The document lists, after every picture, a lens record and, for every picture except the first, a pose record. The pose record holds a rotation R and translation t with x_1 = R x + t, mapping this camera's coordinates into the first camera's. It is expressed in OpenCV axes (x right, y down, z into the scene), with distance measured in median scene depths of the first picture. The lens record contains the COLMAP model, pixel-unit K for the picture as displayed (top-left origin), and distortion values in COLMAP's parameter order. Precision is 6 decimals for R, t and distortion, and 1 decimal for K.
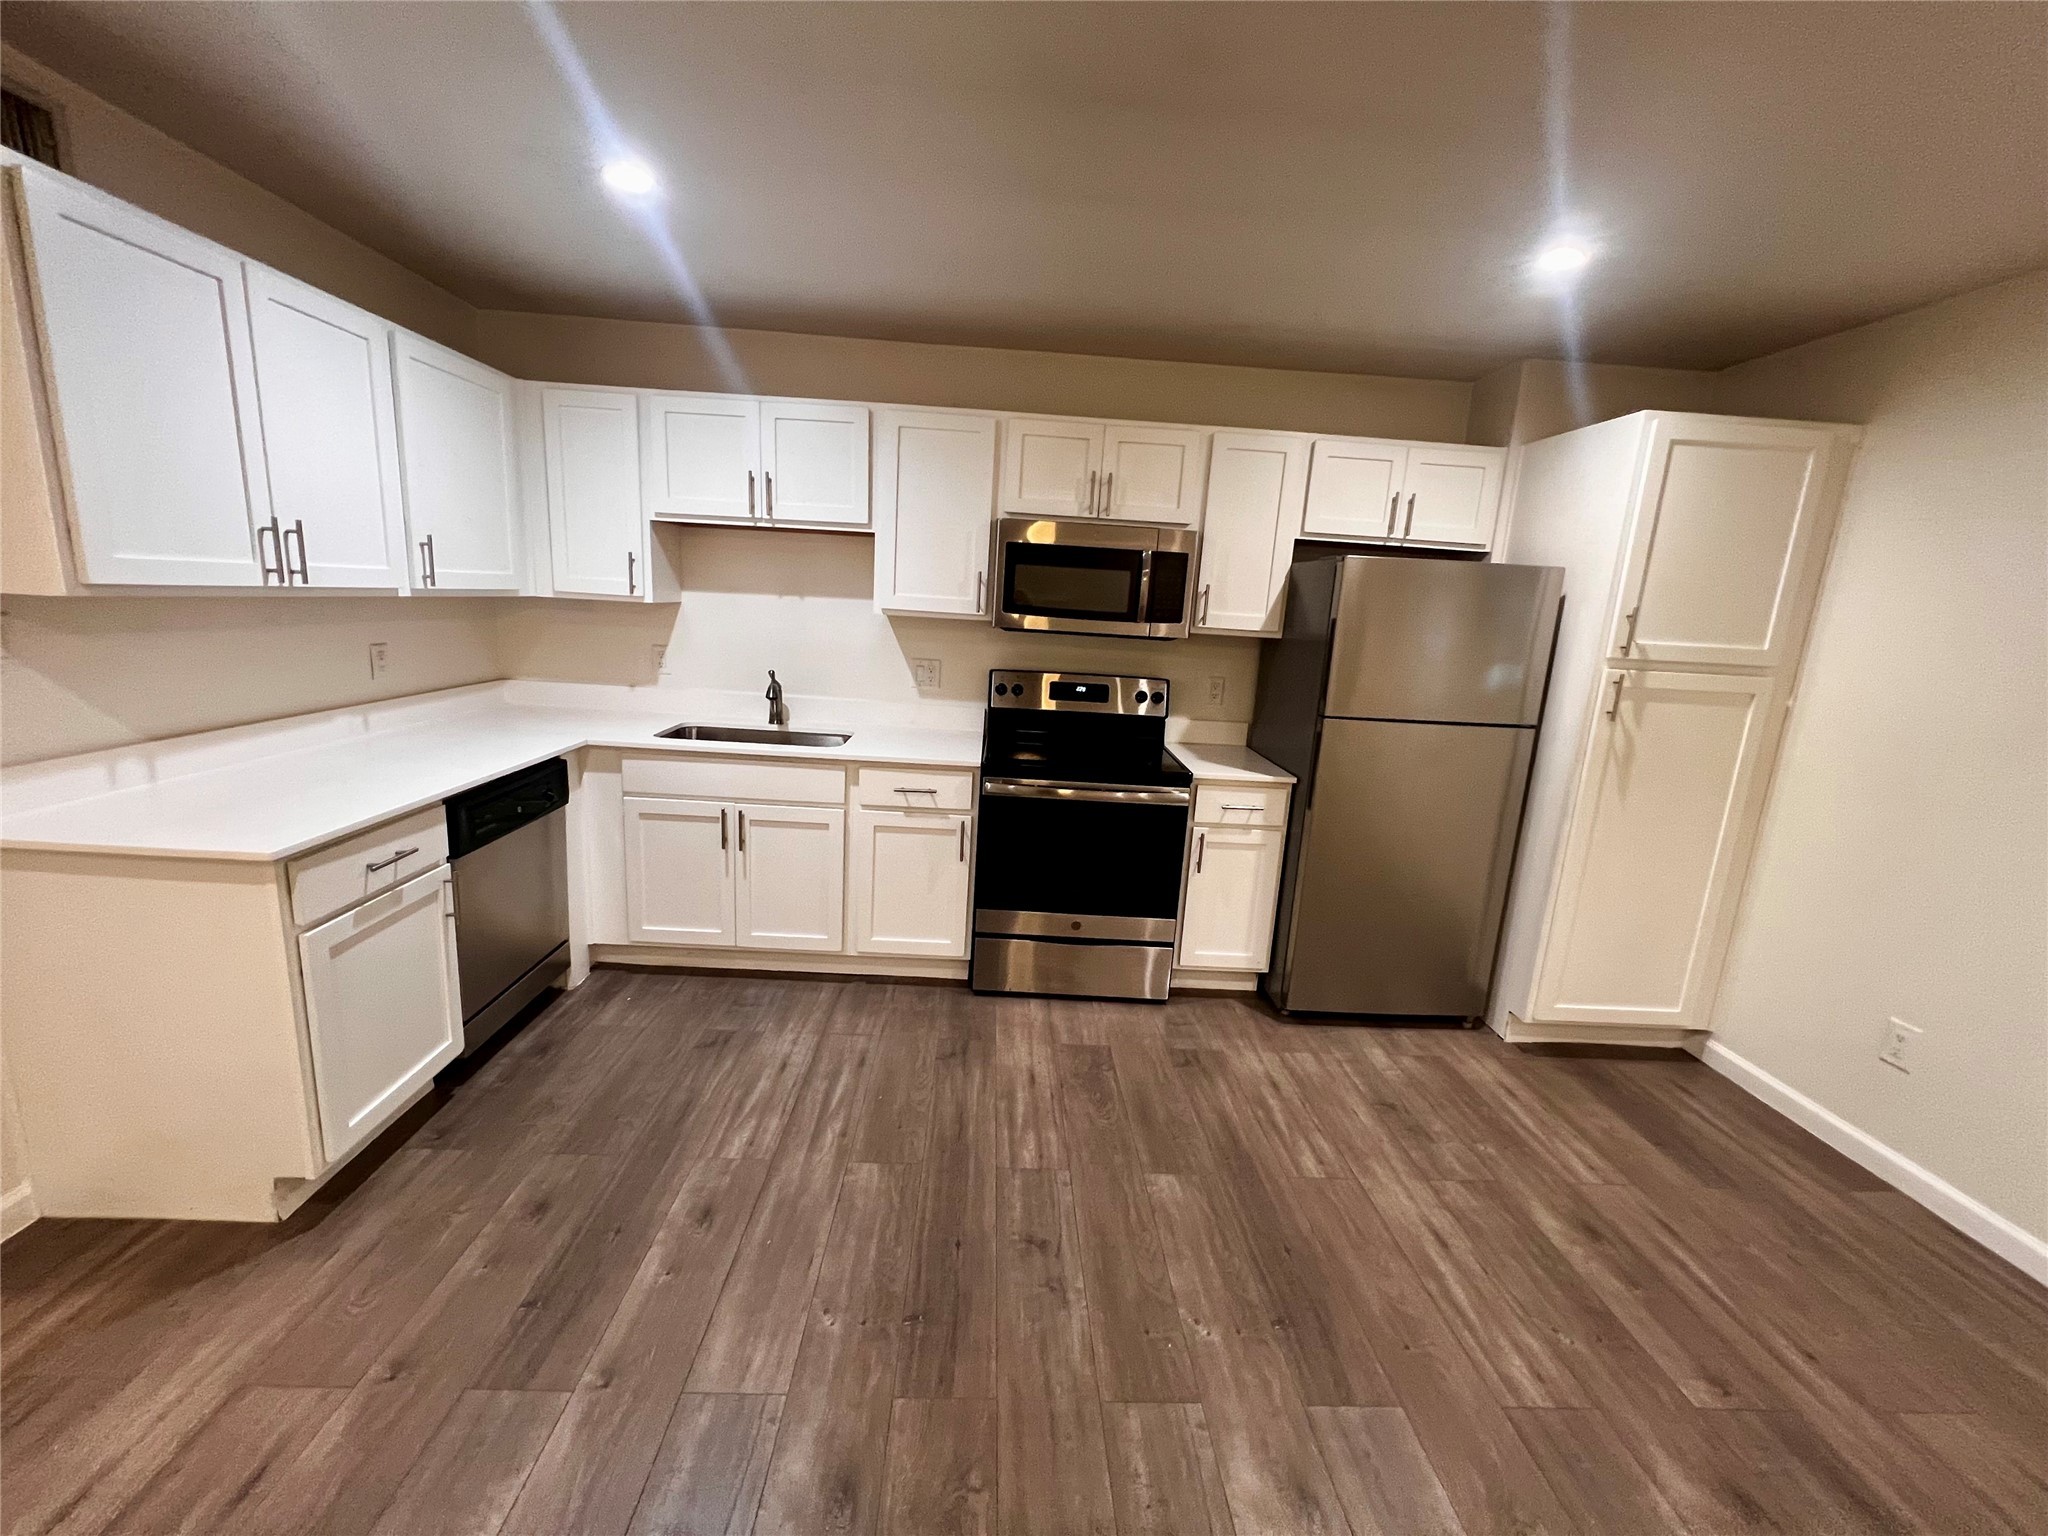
lens RADIAL K [[820.8, 0, 1023.0], [0, 820.8, 772.0], [0, 0, 1]] dist [-0.001994, -0.000203]
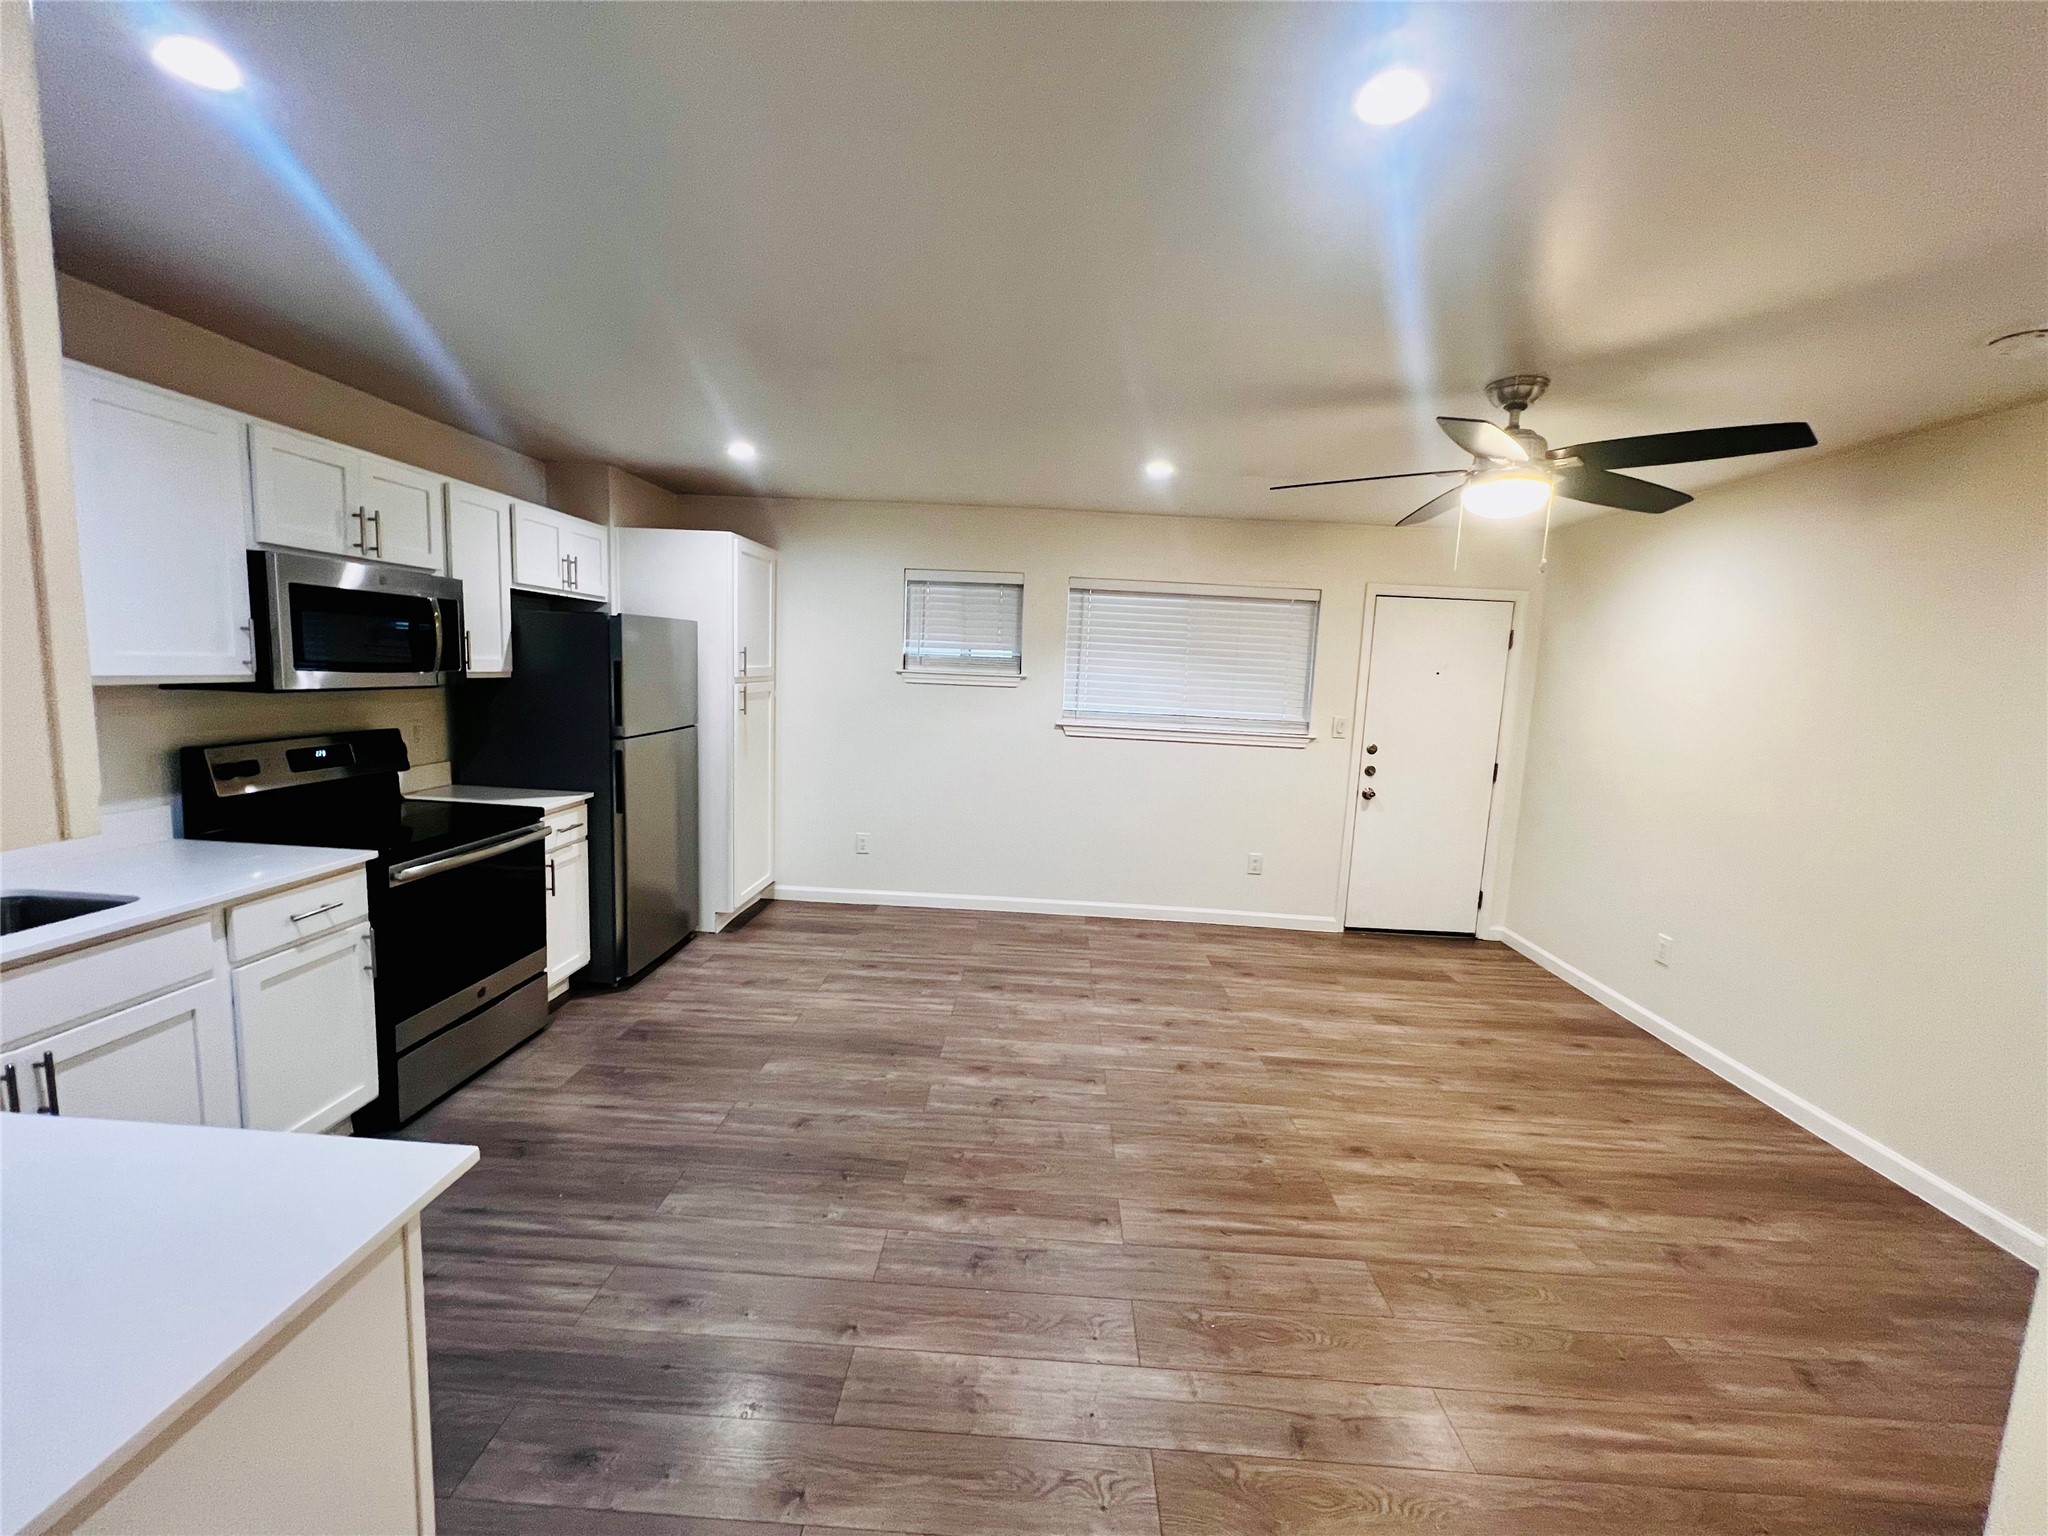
lens RADIAL K [[820.8, 0, 1023.0], [0, 820.8, 772.0], [0, 0, 1]] dist [-0.001994, -0.000203]
pose [[0.070620, -0.184330, 0.980324, -0.796889], [0.163378, 0.971643, 0.170929, -0.124685], [-0.984033, 0.148093, 0.098733, 0.255255]]
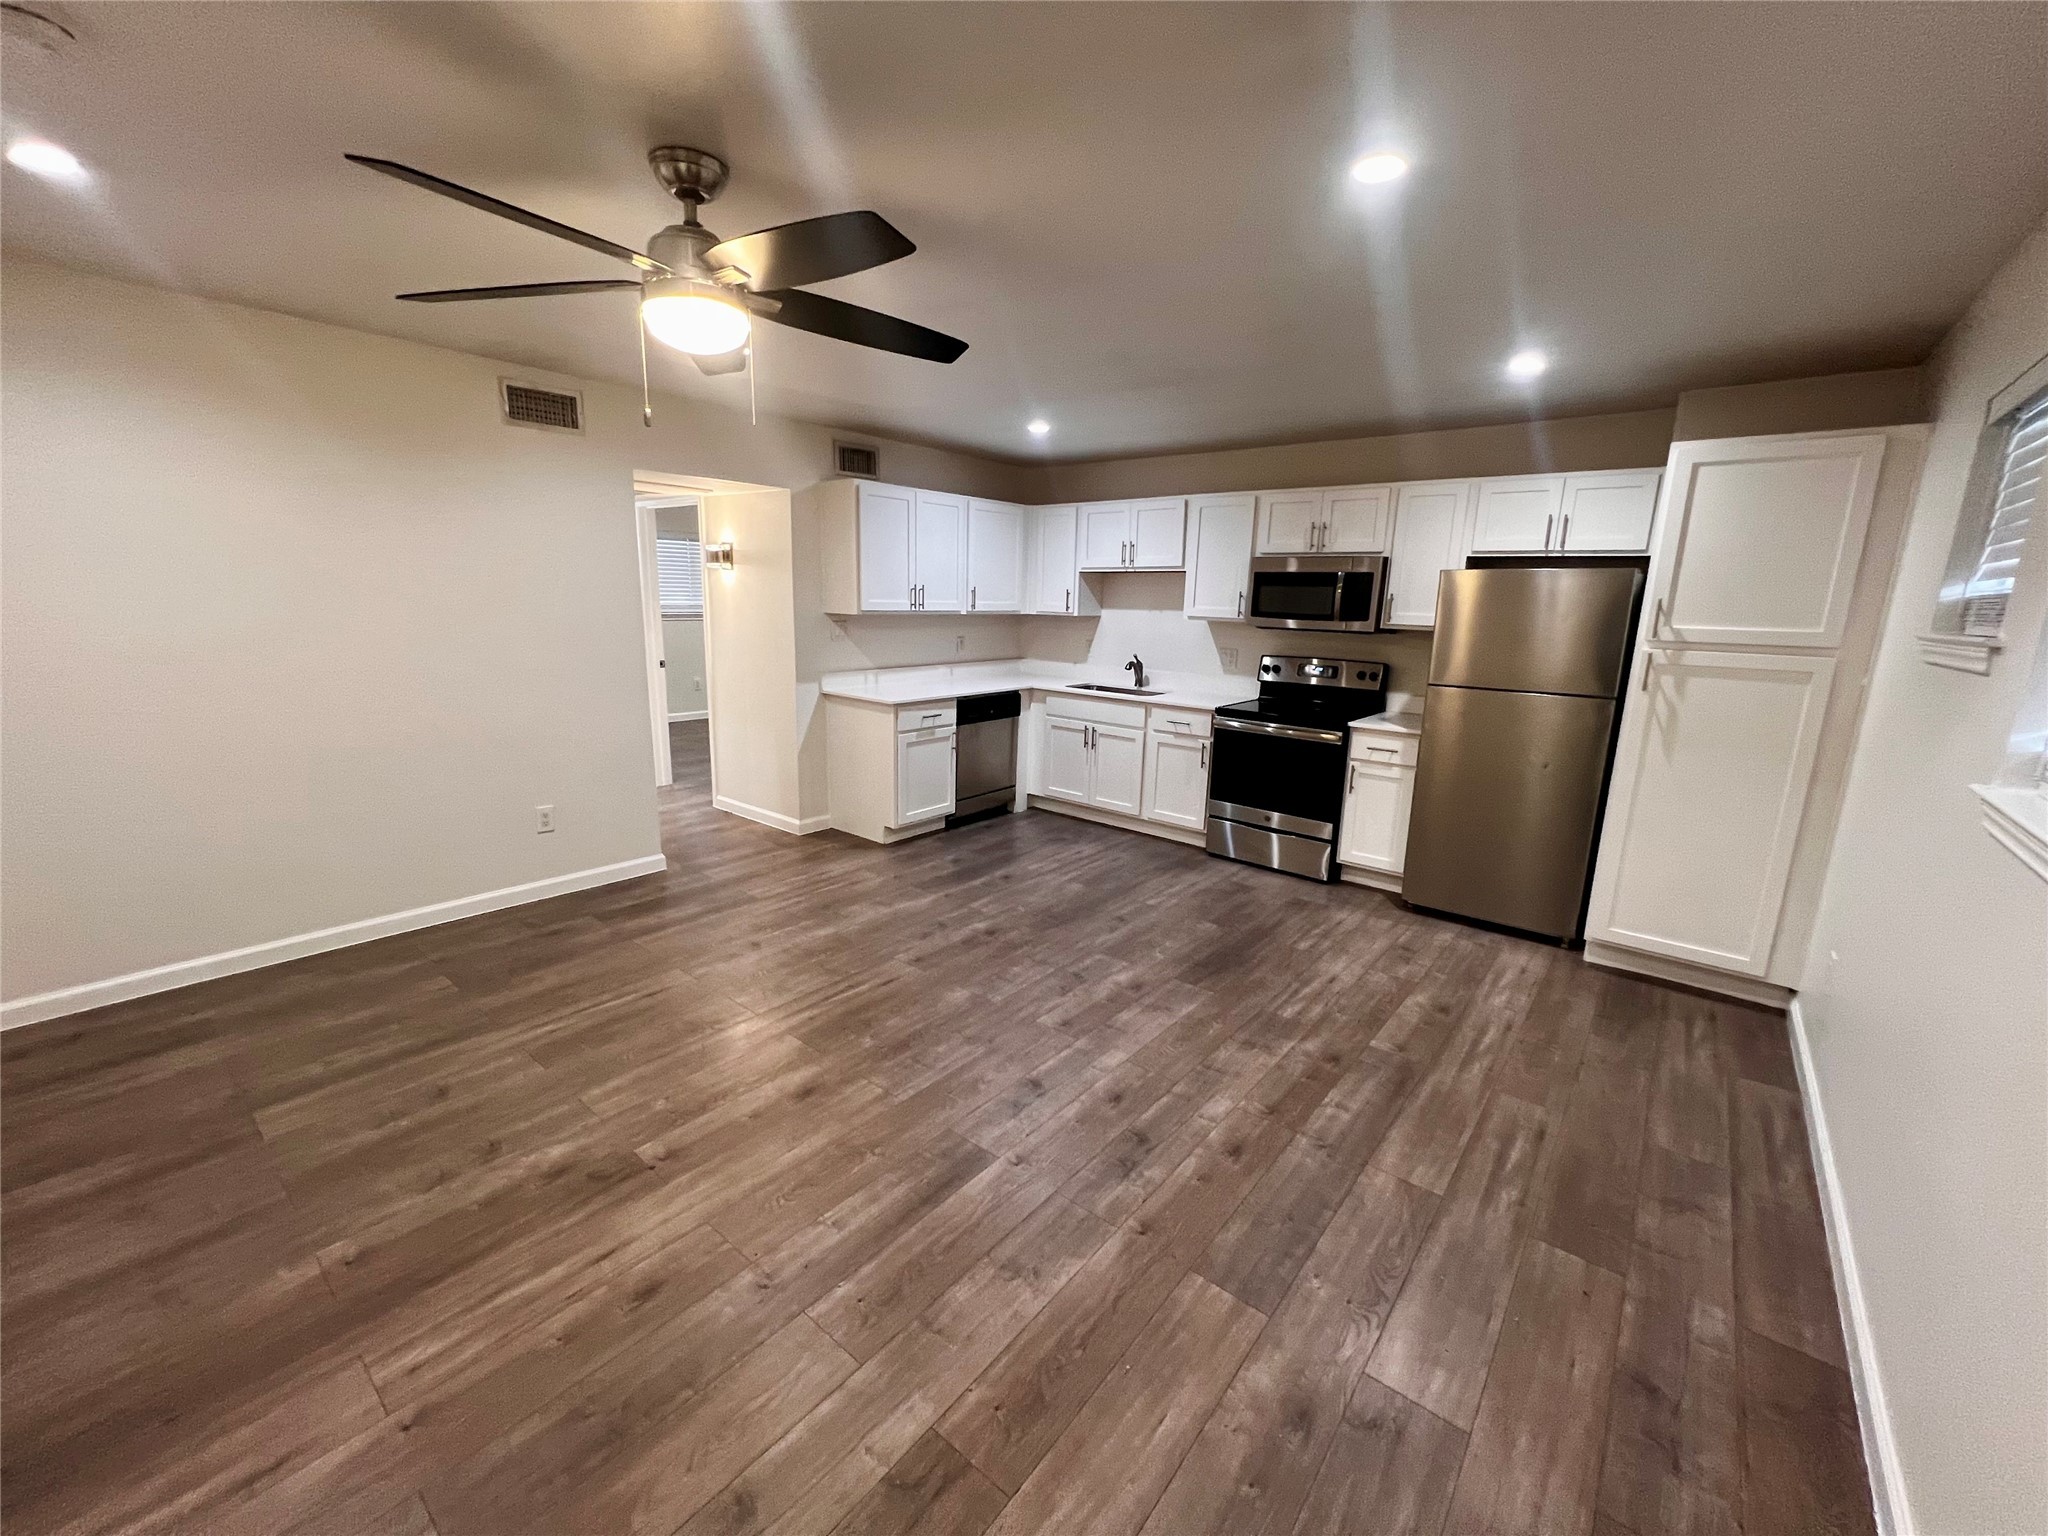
lens RADIAL K [[820.8, 0, 1023.0], [0, 820.8, 772.0], [0, 0, 1]] dist [-0.001994, -0.000203]
pose [[0.748300, 0.100773, -0.655661, 0.736416], [-0.118038, 0.992848, 0.017882, 0.130086], [0.652774, 0.064012, 0.754844, -0.473412]]
